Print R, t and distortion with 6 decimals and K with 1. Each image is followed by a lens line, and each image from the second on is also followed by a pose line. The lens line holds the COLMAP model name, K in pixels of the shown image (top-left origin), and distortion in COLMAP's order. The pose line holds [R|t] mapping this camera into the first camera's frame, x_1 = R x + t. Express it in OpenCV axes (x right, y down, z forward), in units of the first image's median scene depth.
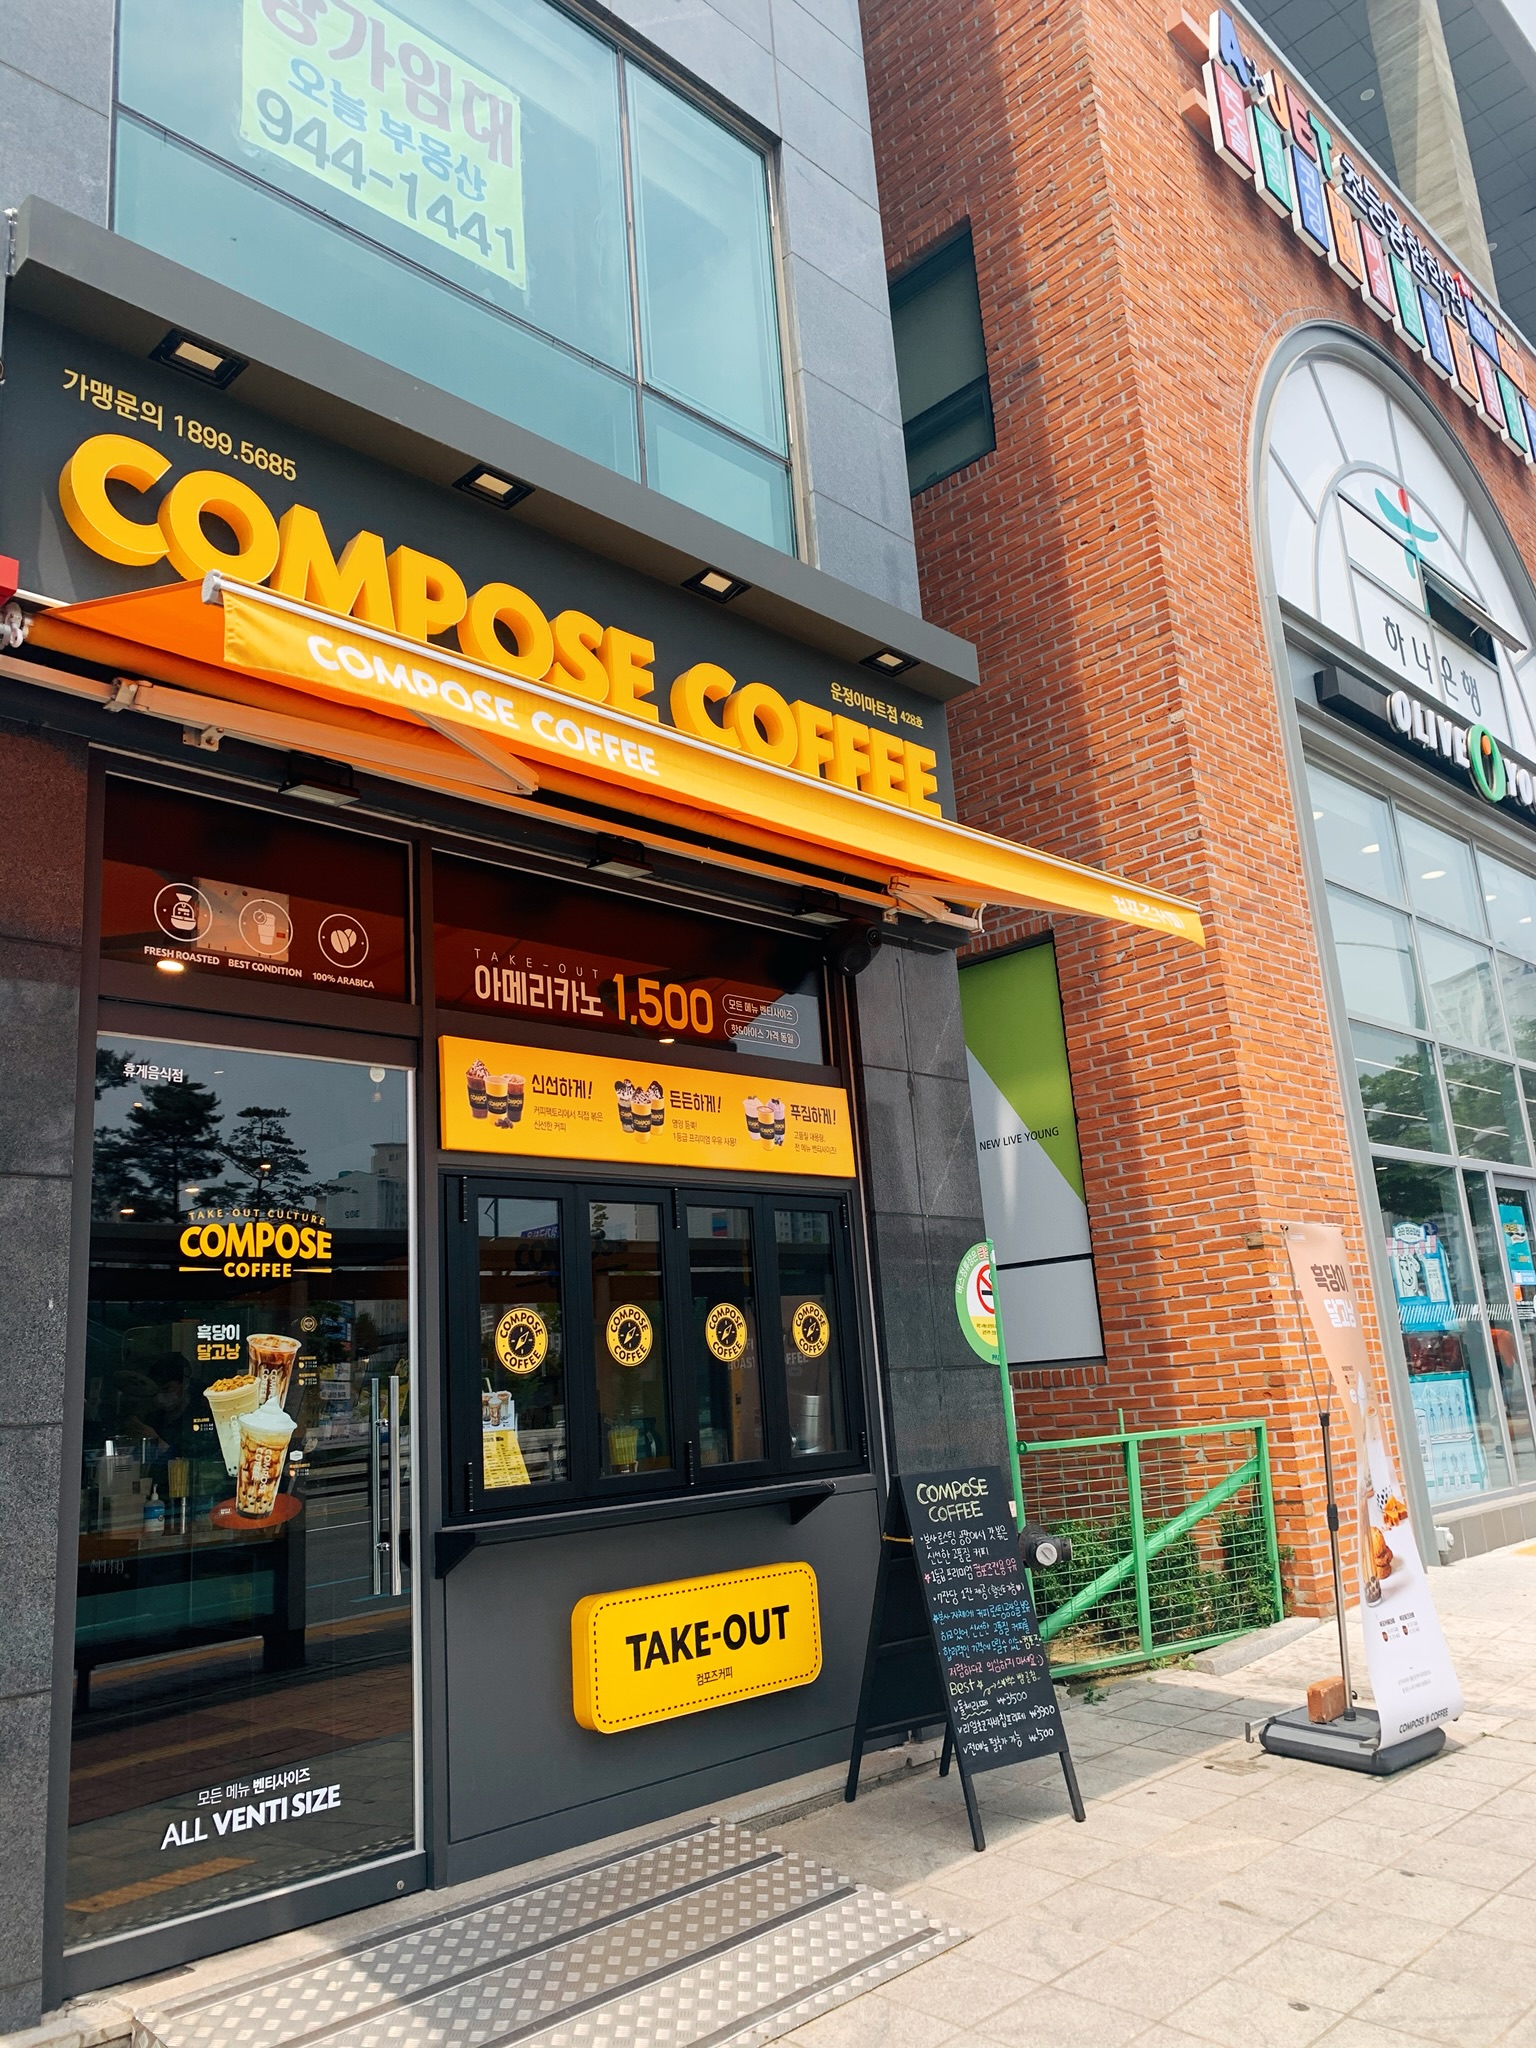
lens RADIAL K [[1524.2, 0, 773.2], [0, 1524.2, 1015.6], [0, 0, 1]] dist [0.043686, -0.046068]
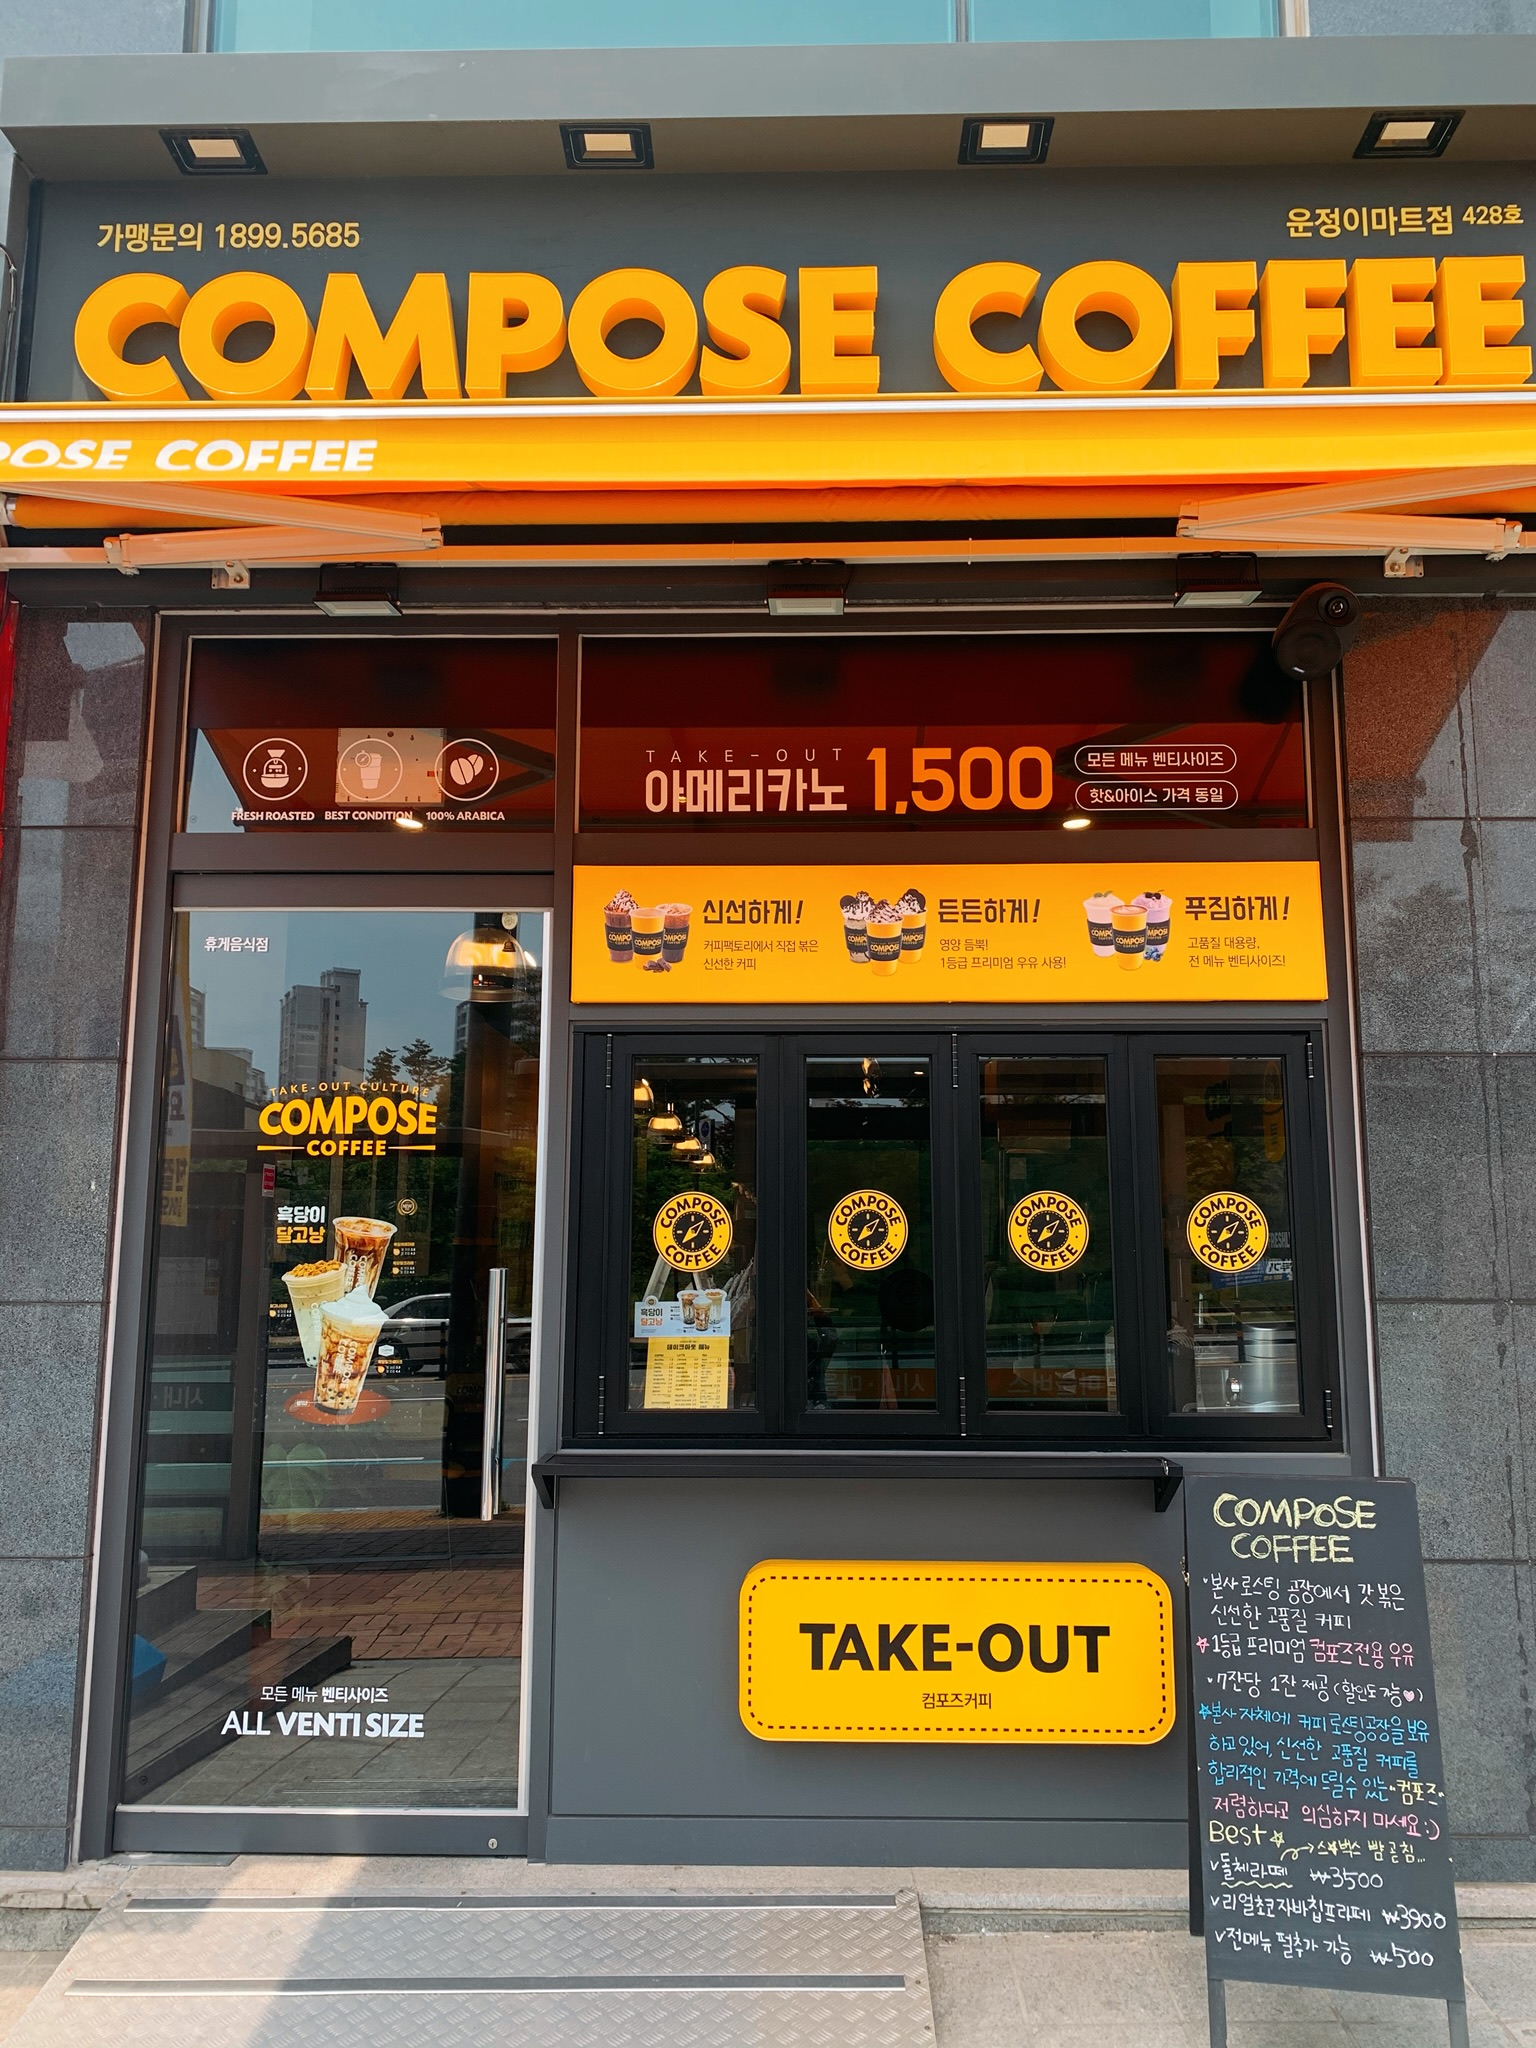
lens RADIAL K [[1524.2, 0, 776.3], [0, 1524.2, 1034.1], [0, 0, 1]] dist [0.043686, -0.046068]
pose [[0.694986, -0.040052, -0.717907, 0.435110], [0.126296, 0.989724, 0.067047, 0.060117], [0.707844, -0.137265, 0.692903, 0.482158]]
